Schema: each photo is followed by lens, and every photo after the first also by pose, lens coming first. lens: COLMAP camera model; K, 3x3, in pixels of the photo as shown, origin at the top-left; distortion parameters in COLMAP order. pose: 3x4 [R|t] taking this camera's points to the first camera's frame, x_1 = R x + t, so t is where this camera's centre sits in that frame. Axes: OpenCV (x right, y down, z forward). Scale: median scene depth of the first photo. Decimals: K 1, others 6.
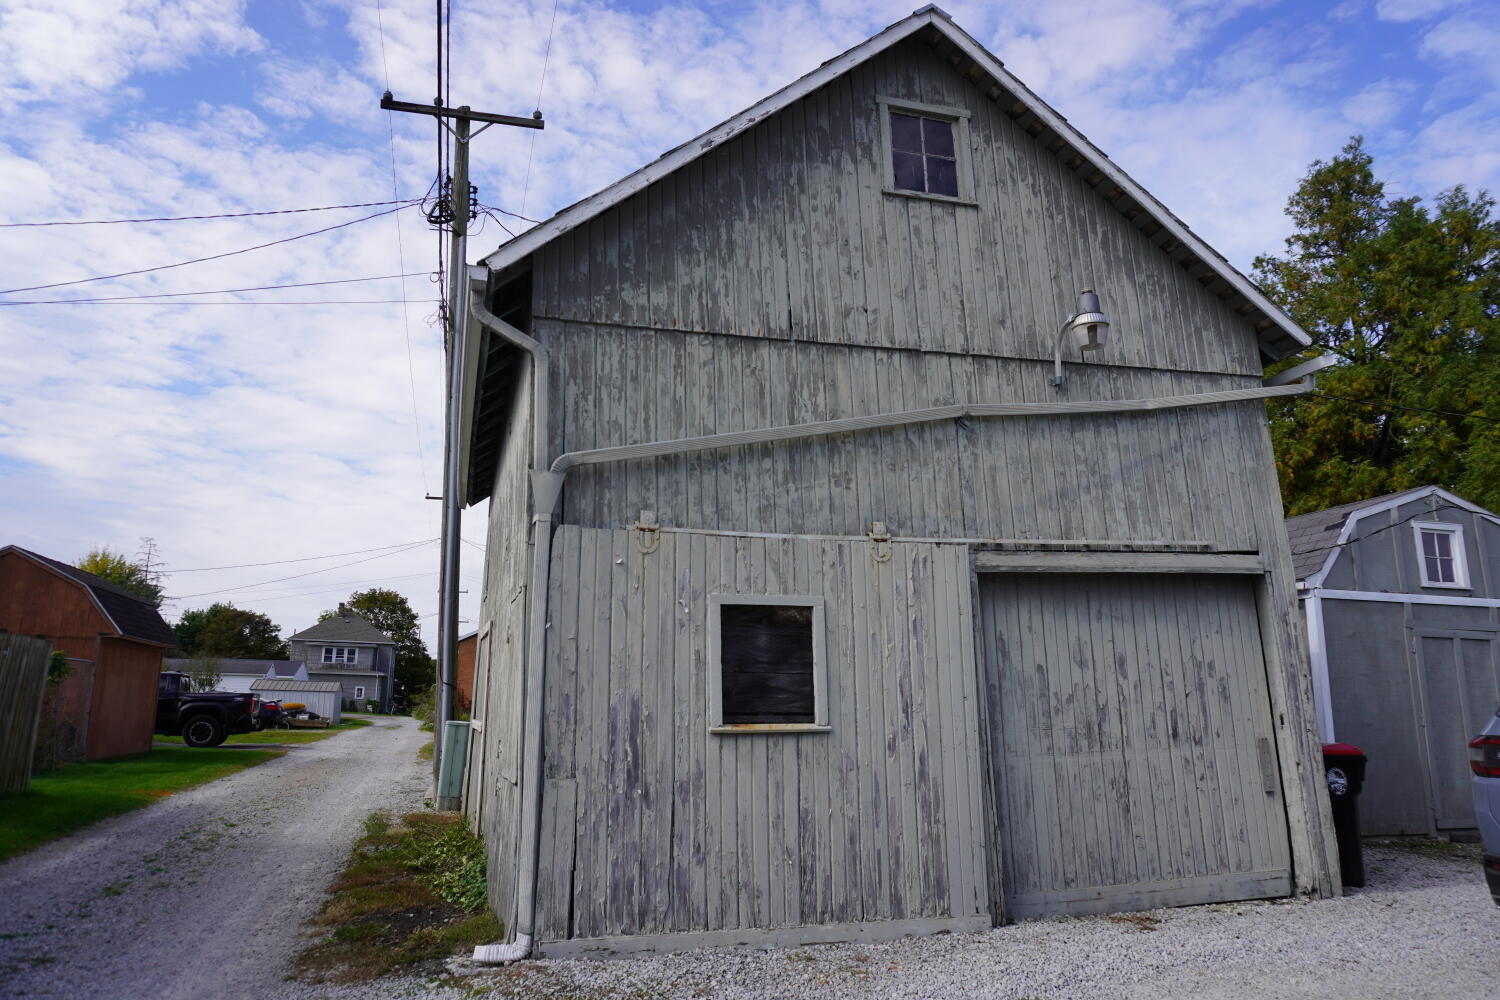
lens RADIAL K [[1009.6, 0, 746.7], [0, 1009.6, 500.7], [0, 0, 1]] dist [-0.037101, 0.023987]
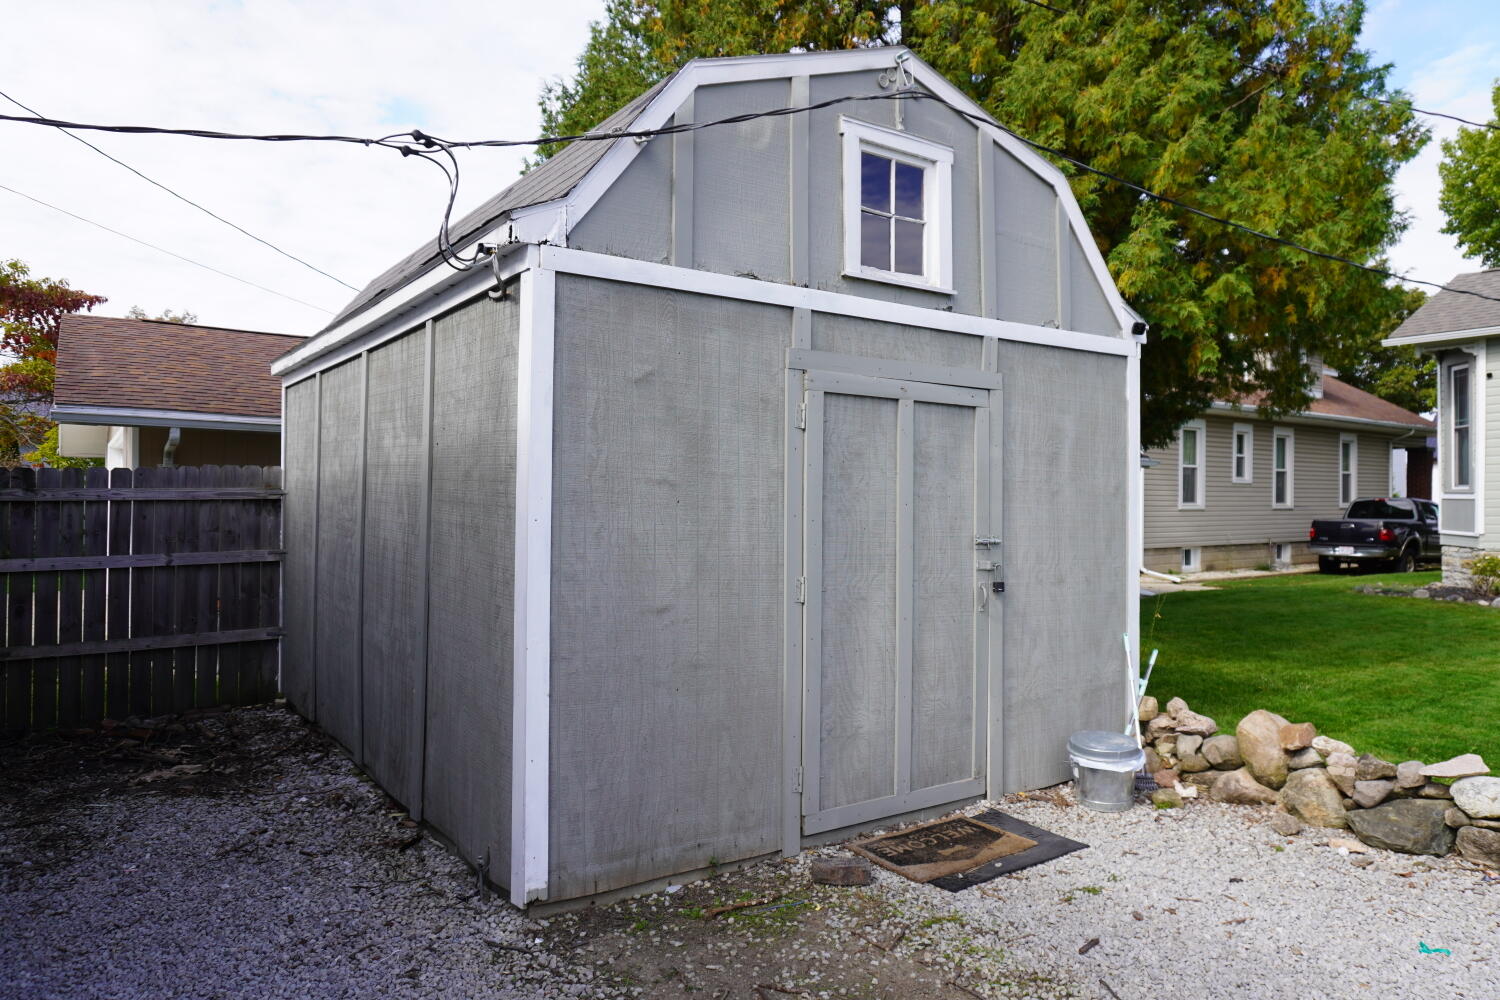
lens RADIAL K [[1009.6, 0, 753.0], [0, 1009.6, 497.7], [0, 0, 1]] dist [-0.037101, 0.023987]
pose [[0.944829, -0.003575, 0.327545, 0.498886], [-0.063788, 0.978789, 0.194685, 0.097378], [-0.321293, -0.204838, 0.924560, 0.597314]]
